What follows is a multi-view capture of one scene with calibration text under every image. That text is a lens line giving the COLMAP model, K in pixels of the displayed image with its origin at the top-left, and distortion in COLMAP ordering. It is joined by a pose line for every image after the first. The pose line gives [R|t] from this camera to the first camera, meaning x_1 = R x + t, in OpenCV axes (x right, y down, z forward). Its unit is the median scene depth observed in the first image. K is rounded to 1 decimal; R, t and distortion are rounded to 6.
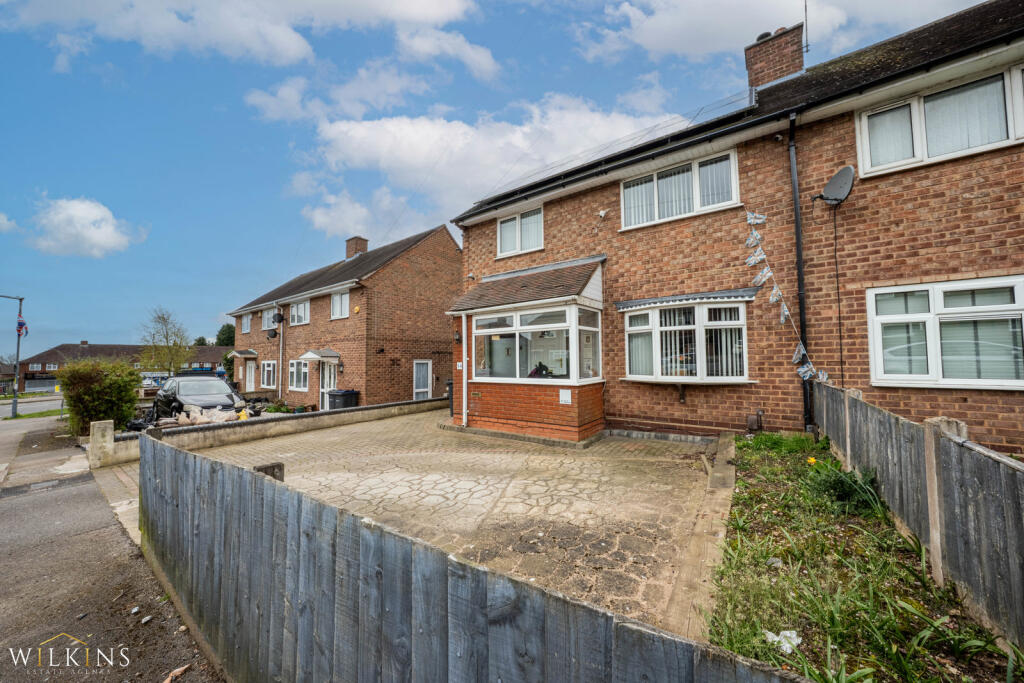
lens RADIAL K [[350.5, 0, 512.0], [0, 350.5, 341.5], [0, 0, 1]] dist [-0.014658, 0.000093]
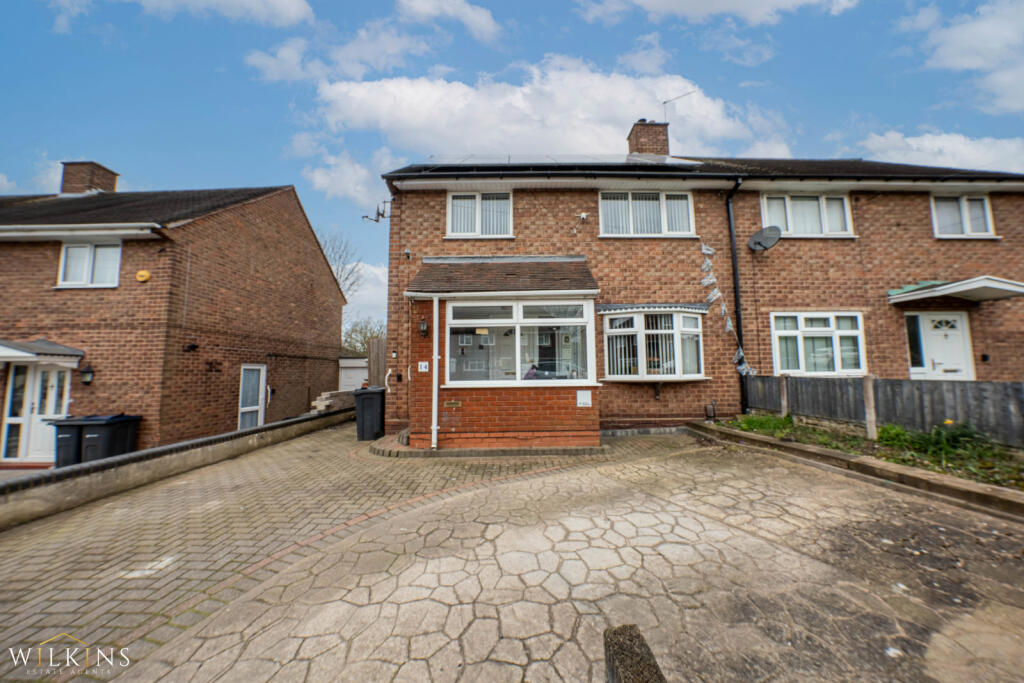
lens RADIAL K [[333.9, 0, 512.0], [0, 333.9, 341.5], [0, 0, 1]] dist [-0.025208, 0.000098]
pose [[0.807728, 0.053943, 0.587083, -0.508924], [-0.028665, 0.998221, -0.052281, 0.058923], [-0.588858, 0.025399, 0.807837, 0.398870]]
